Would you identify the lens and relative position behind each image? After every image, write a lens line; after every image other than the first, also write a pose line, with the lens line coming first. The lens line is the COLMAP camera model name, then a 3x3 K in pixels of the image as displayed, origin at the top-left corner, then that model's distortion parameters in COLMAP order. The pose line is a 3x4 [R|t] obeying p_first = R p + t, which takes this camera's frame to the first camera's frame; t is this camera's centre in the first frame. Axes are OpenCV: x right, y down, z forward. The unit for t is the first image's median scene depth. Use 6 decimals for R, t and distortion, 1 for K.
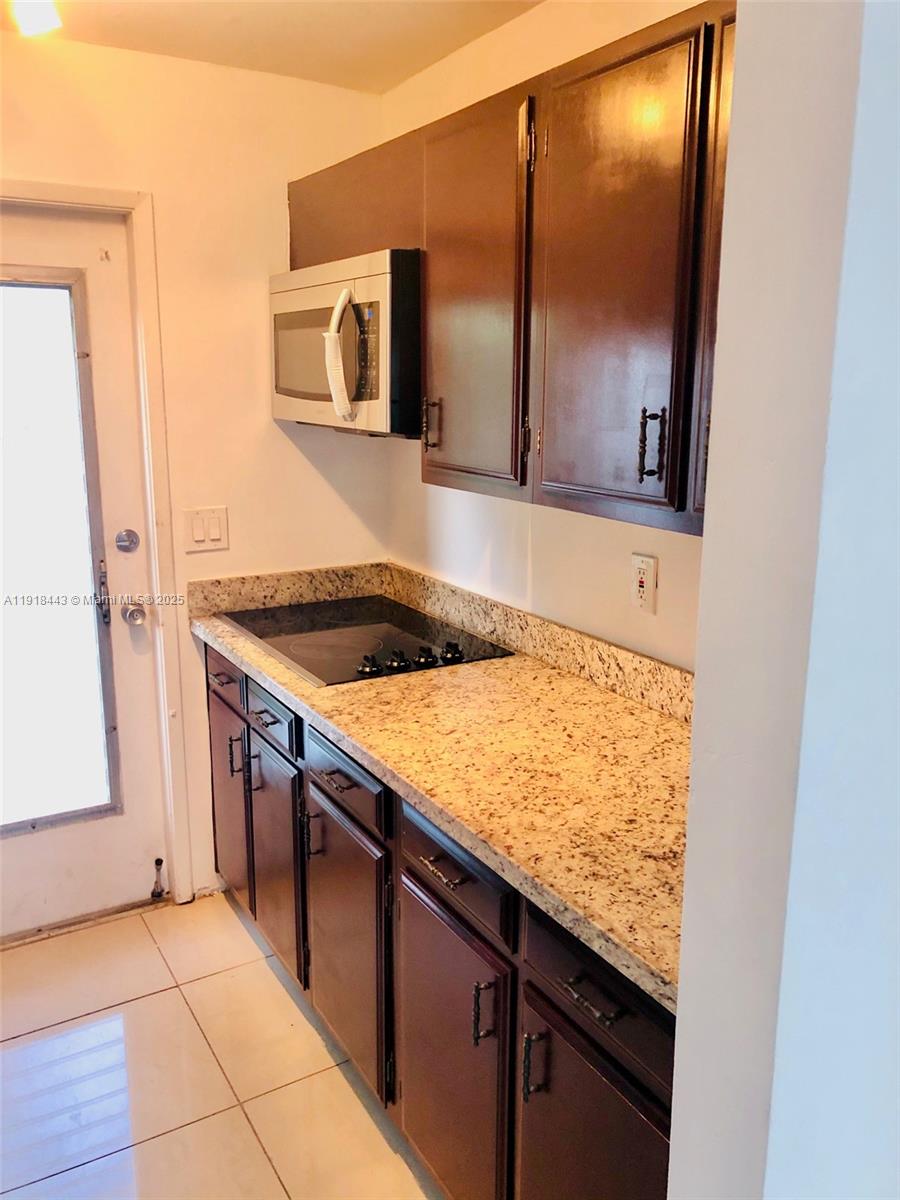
lens RADIAL K [[1009.9, 0, 444.9], [0, 1009.9, 592.9], [0, 0, 1]] dist [0.038410, -0.005877]
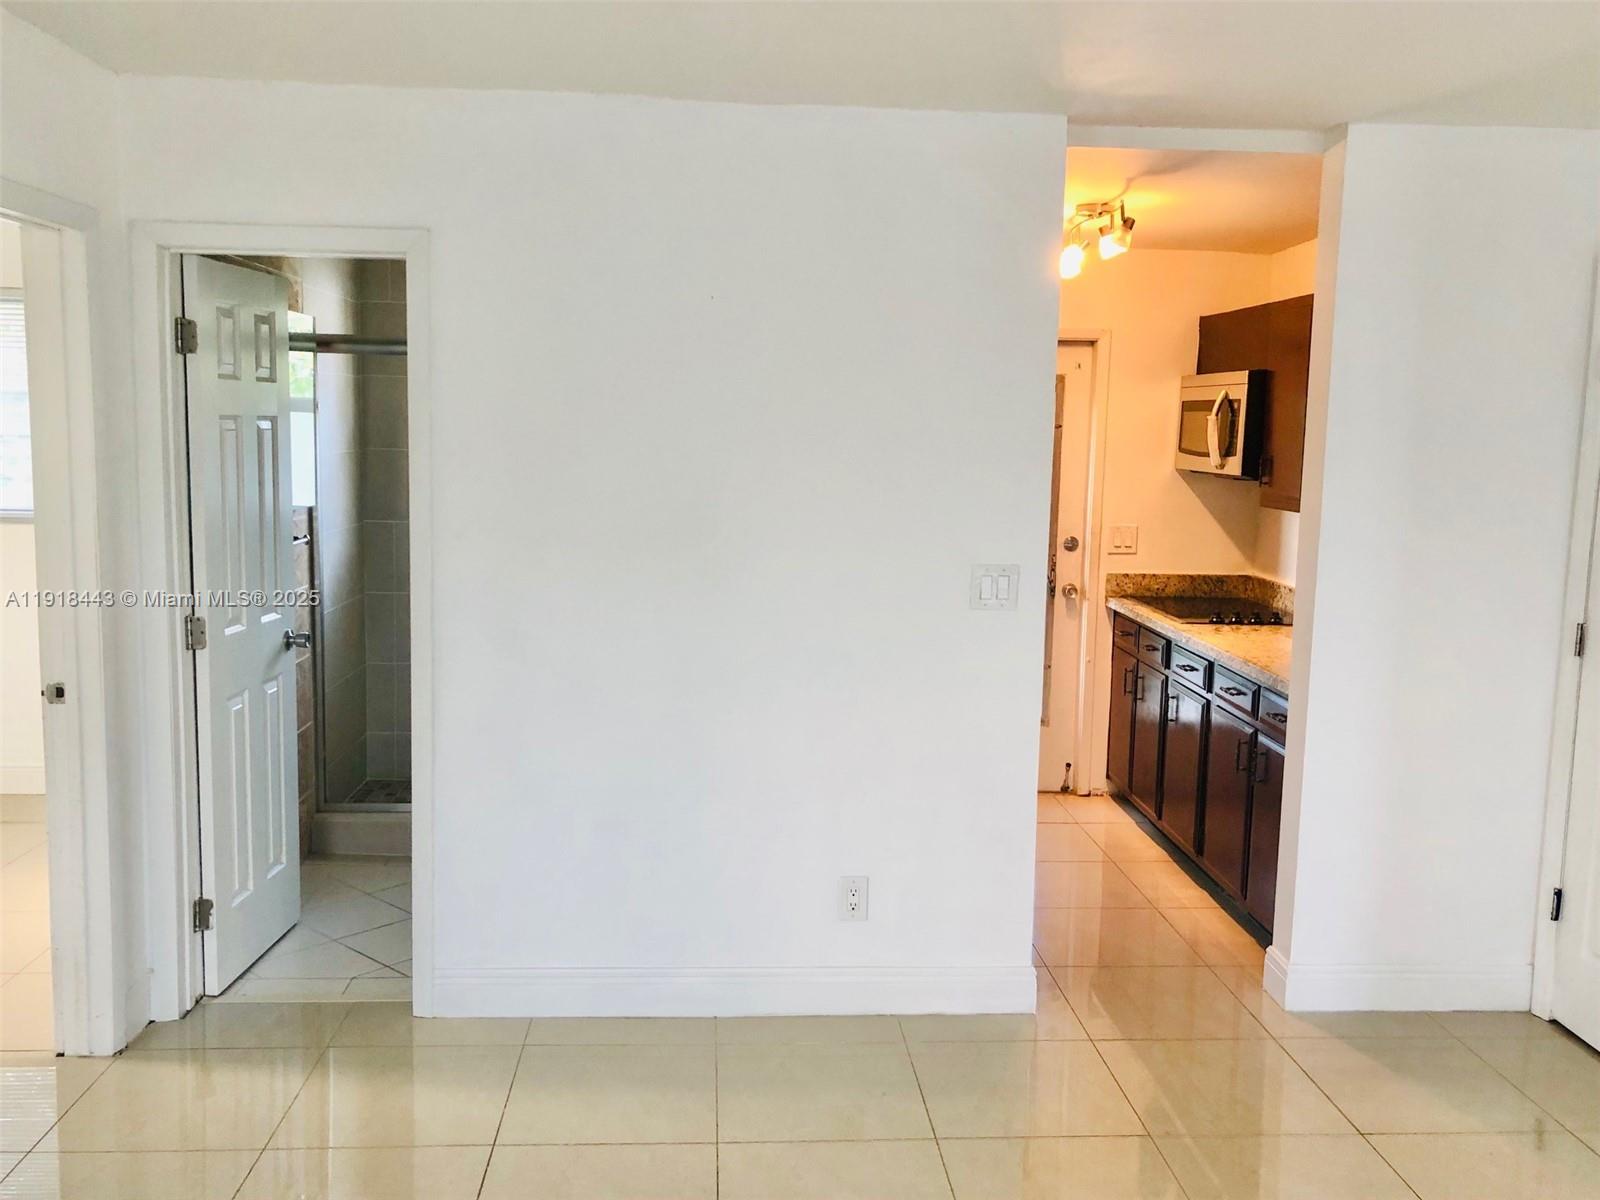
lens RADIAL K [[1346.5, 0, 804.7], [0, 1346.5, 586.7], [0, 0, 1]] dist [0.038410, -0.005877]
pose [[0.894004, 0.071734, -0.442279, 0.237328], [-0.115580, 0.990615, -0.072957, 0.210248], [0.432894, 0.116343, 0.893905, -1.005107]]
